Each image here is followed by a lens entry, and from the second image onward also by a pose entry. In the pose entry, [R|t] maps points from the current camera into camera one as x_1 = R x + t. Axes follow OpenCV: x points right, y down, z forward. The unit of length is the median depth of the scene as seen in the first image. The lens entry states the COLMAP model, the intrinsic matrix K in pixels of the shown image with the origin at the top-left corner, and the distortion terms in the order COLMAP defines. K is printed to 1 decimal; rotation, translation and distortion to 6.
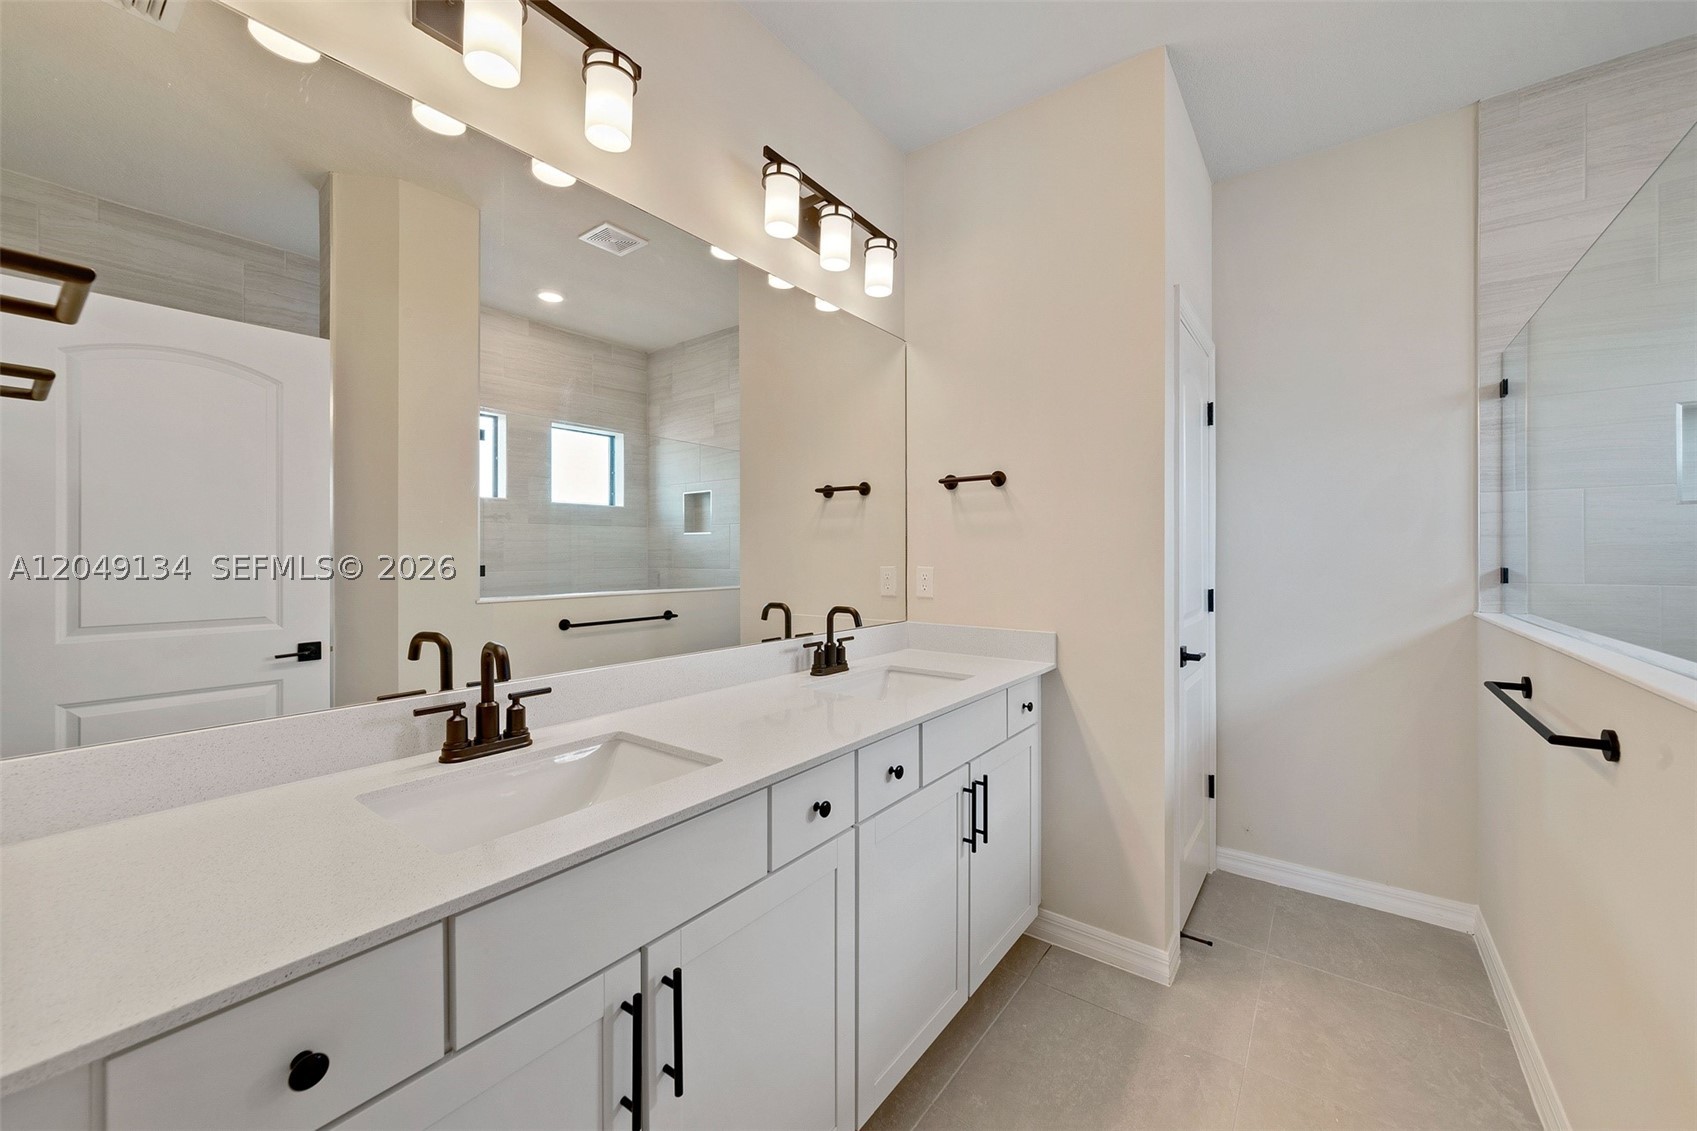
lens RADIAL K [[654.4, 0, 851.6], [0, 654.4, 559.7], [0, 0, 1]] dist [-0.006126, 0.003053]
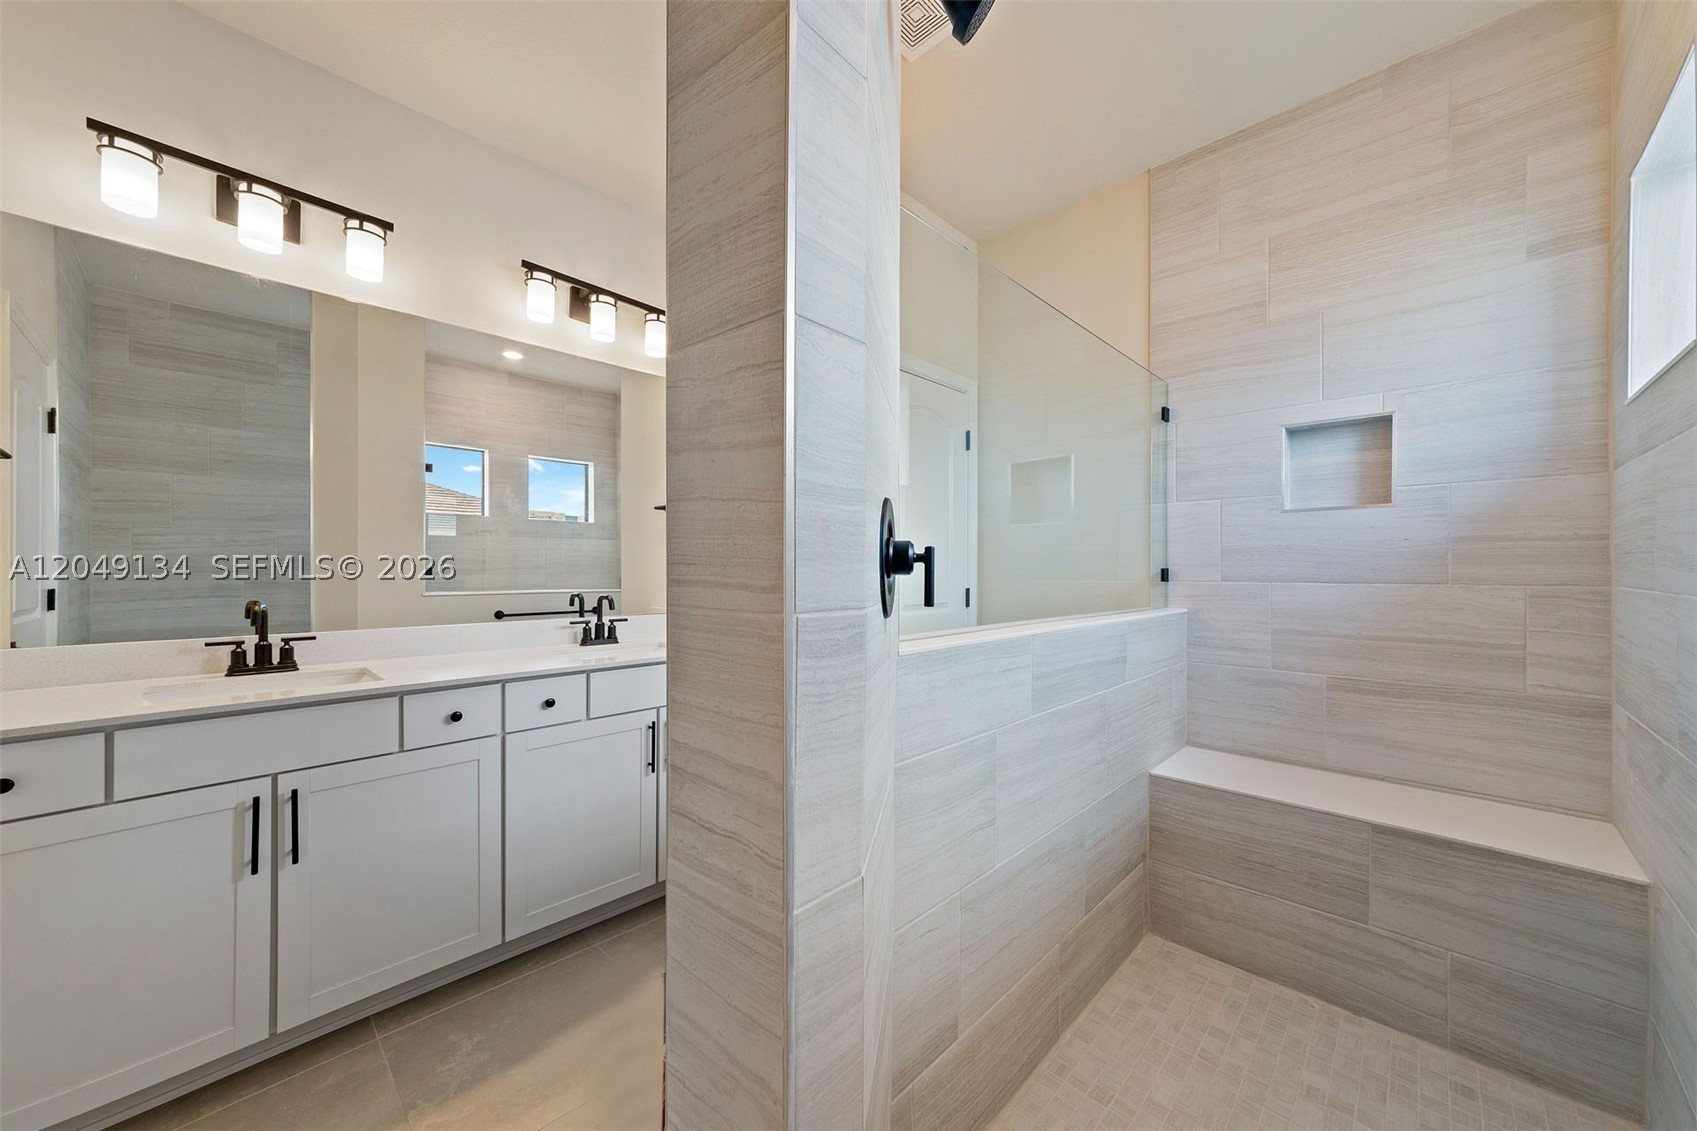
lens RADIAL K [[626.8, 0, 844.6], [0, 626.8, 567.1], [0, 0, 1]] dist [0.000132, 0.003711]
pose [[0.991213, 0.004690, -0.132192, 0.581678], [-0.006402, 0.999901, -0.012529, 0.027067], [0.132120, 0.013265, 0.991145, -0.180475]]
